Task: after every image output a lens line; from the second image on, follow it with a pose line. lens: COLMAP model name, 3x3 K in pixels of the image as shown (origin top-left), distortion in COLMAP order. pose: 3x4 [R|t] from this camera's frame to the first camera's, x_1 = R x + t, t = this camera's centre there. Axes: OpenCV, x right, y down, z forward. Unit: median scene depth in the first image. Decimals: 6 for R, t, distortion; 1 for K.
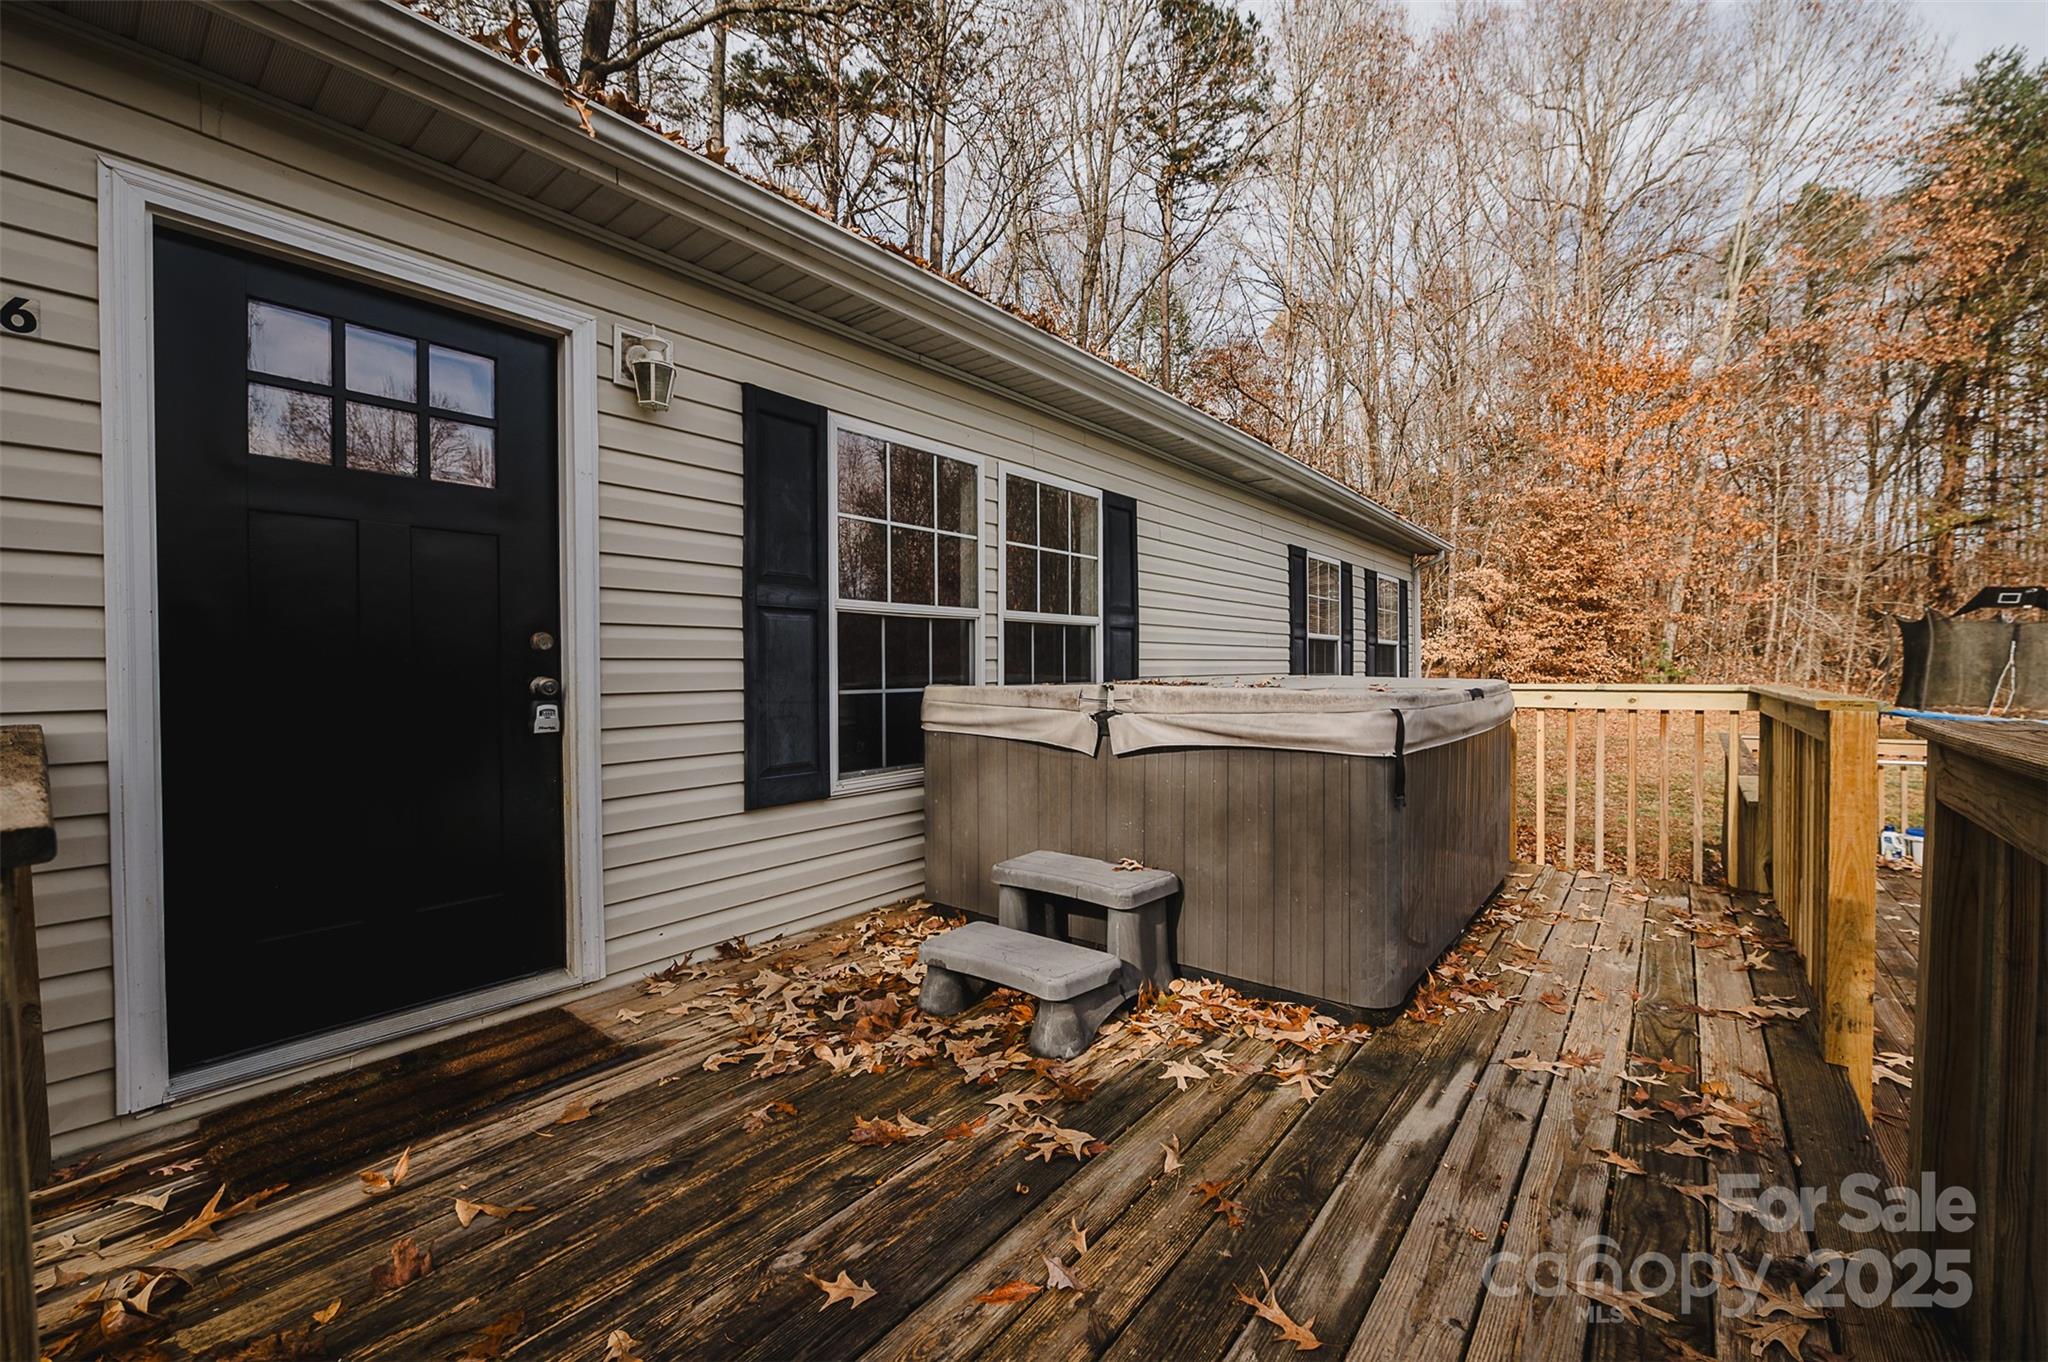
lens RADIAL K [[815.0, 0, 1043.7], [0, 815.0, 676.1], [0, 0, 1]] dist [-0.008350, 0.000490]
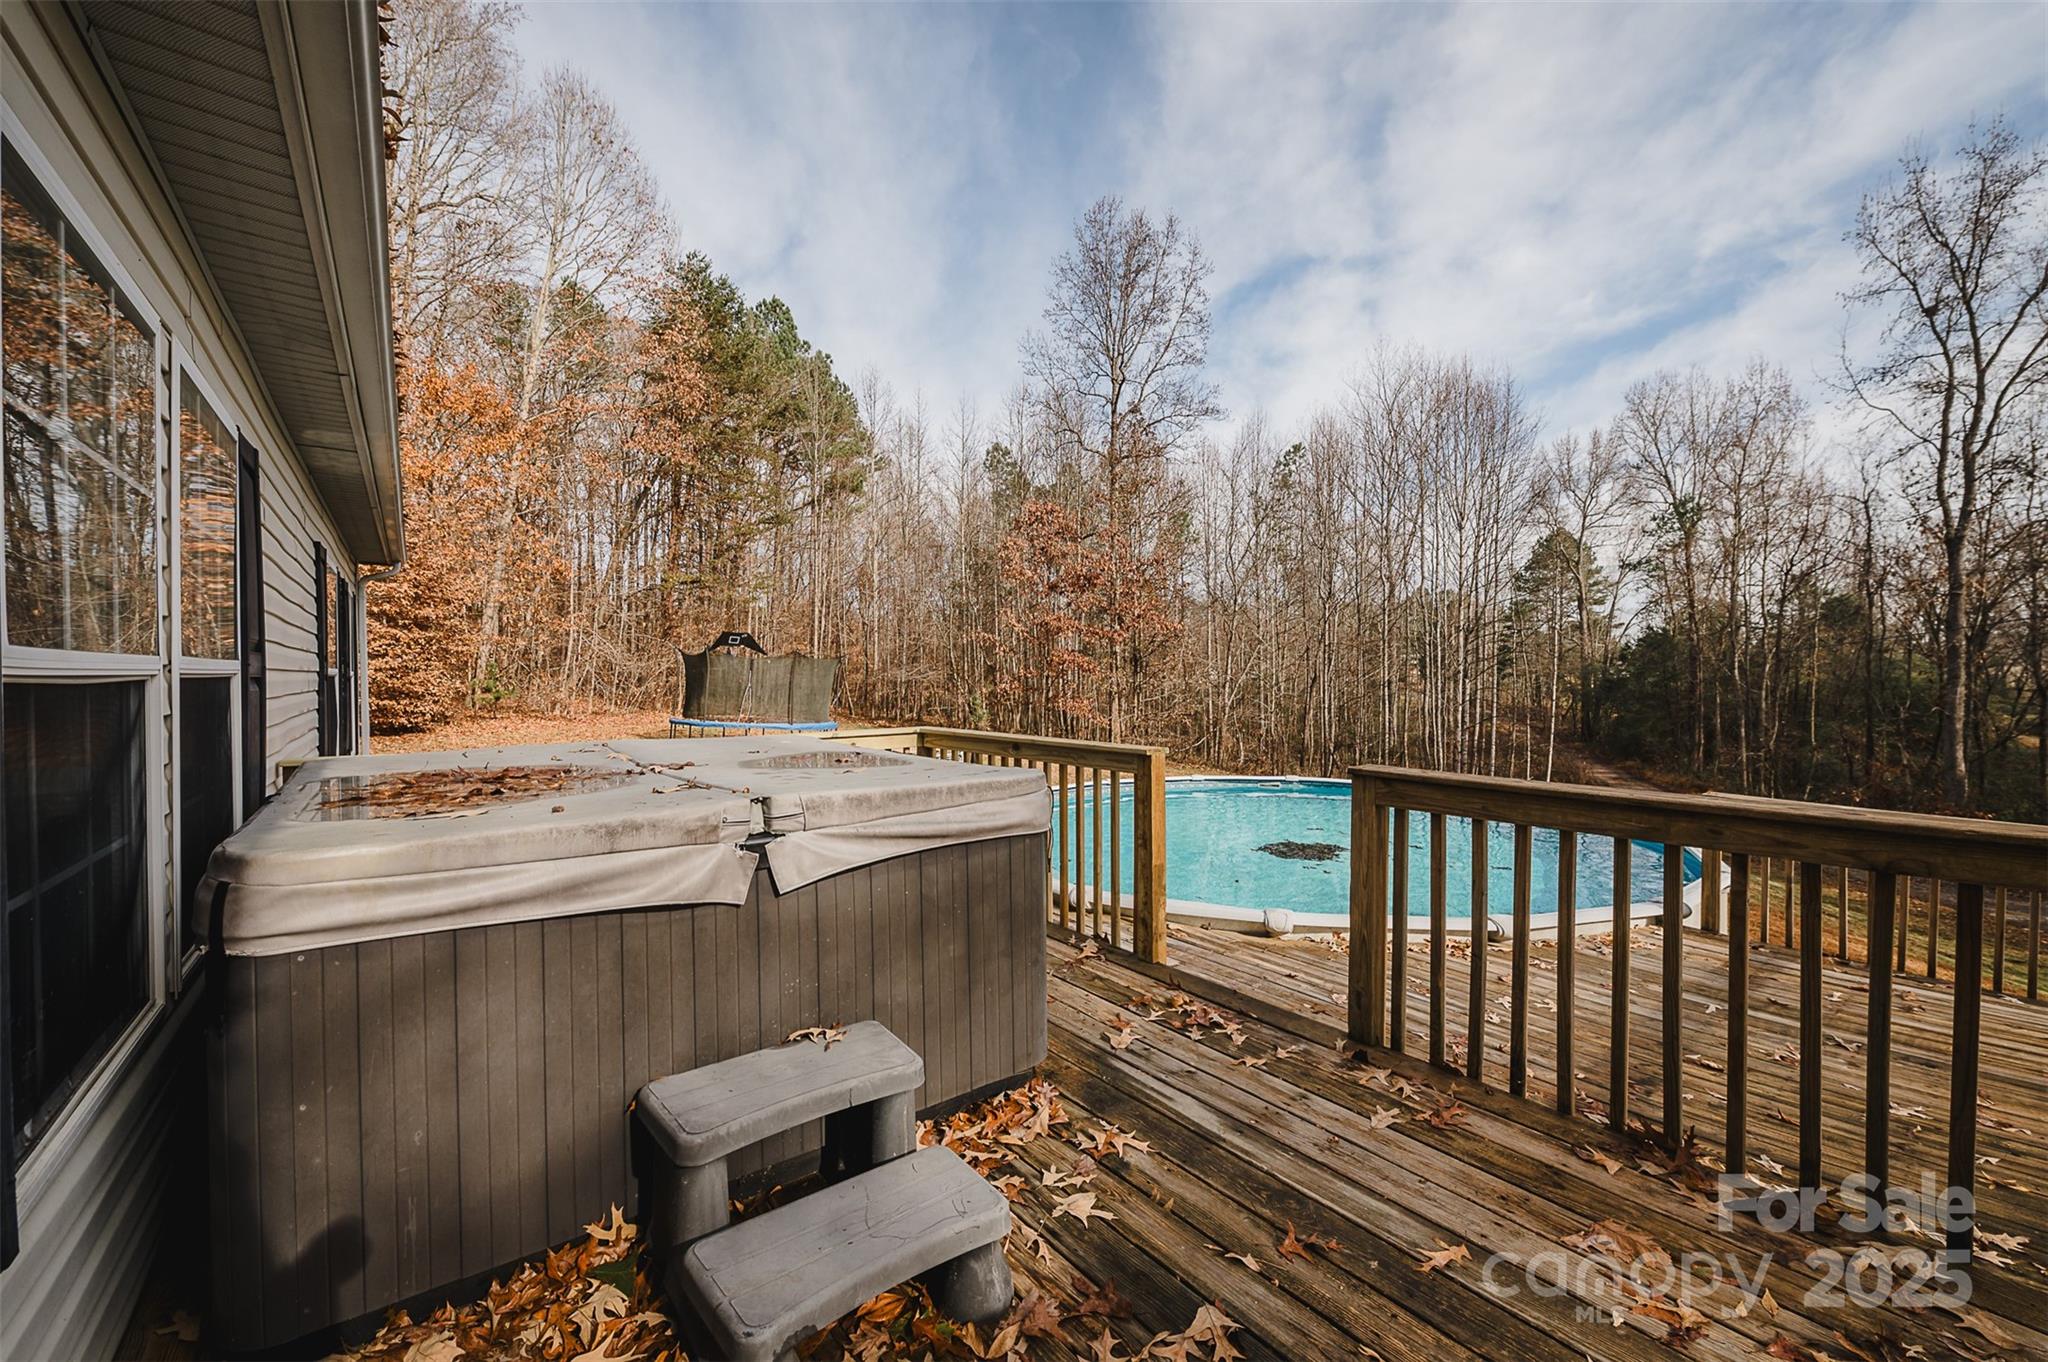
lens RADIAL K [[815.0, 0, 1035.5], [0, 815.0, 681.4], [0, 0, 1]] dist [-0.008350, 0.000490]
pose [[0.247341, -0.005064, 0.968915, -0.071025], [0.014560, 0.999893, 0.001509, -0.011304], [-0.968819, 0.013734, 0.247388, 0.077884]]
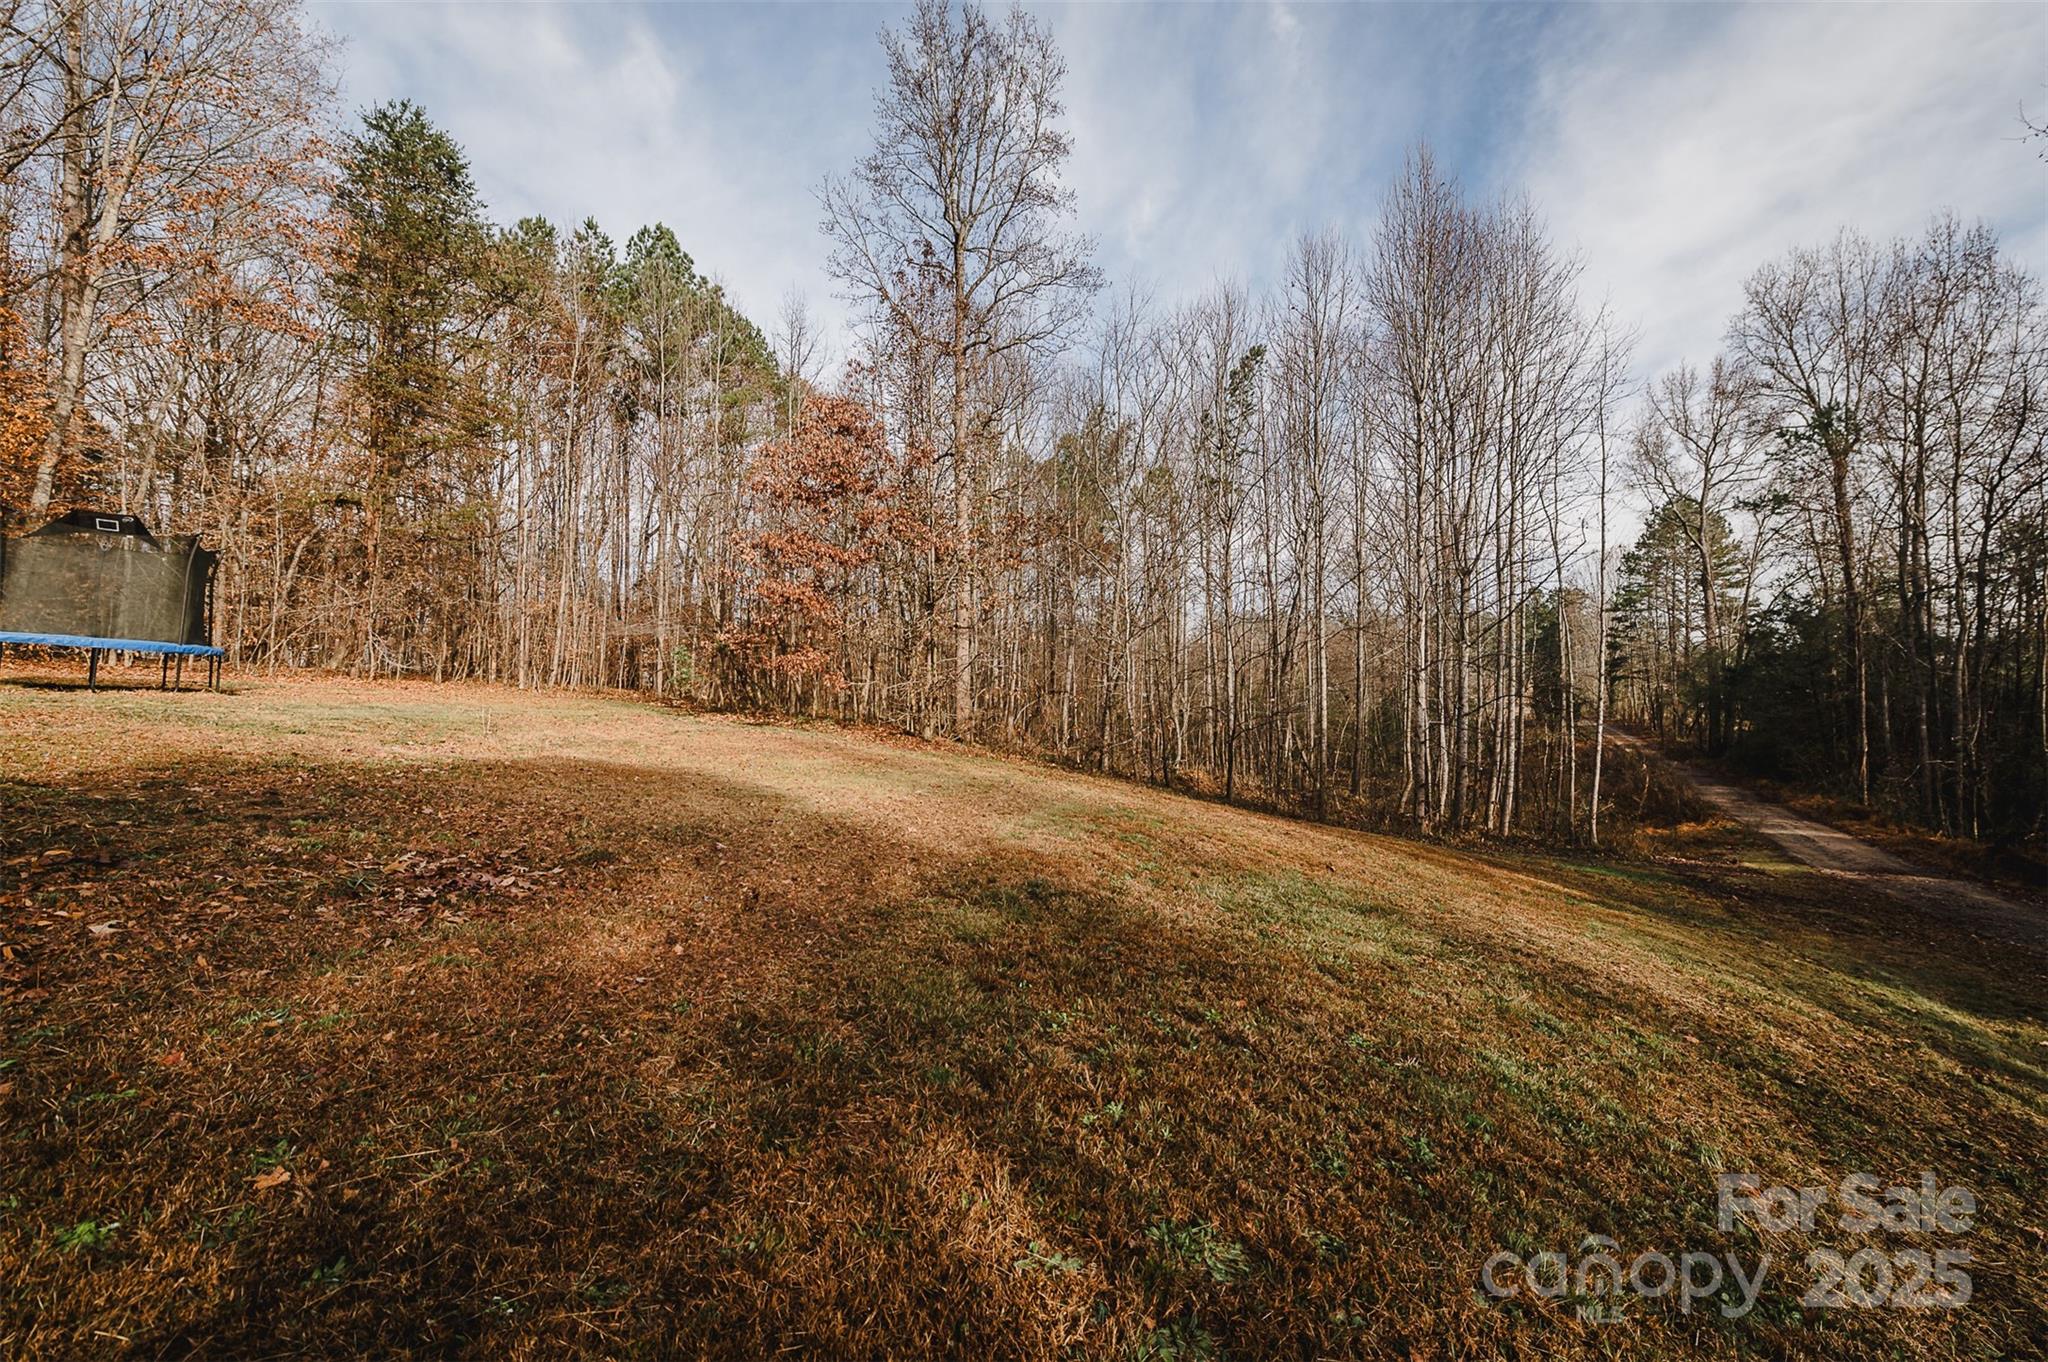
lens RADIAL K [[815.0, 0, 1049.6], [0, 815.0, 682.6], [0, 0, 1]] dist [-0.008350, 0.000490]
pose [[0.367272, 0.021607, 0.929862, 0.531451], [0.009241, 0.999596, -0.026877, 0.086790], [-0.930068, 0.018464, 0.366924, -0.268395]]
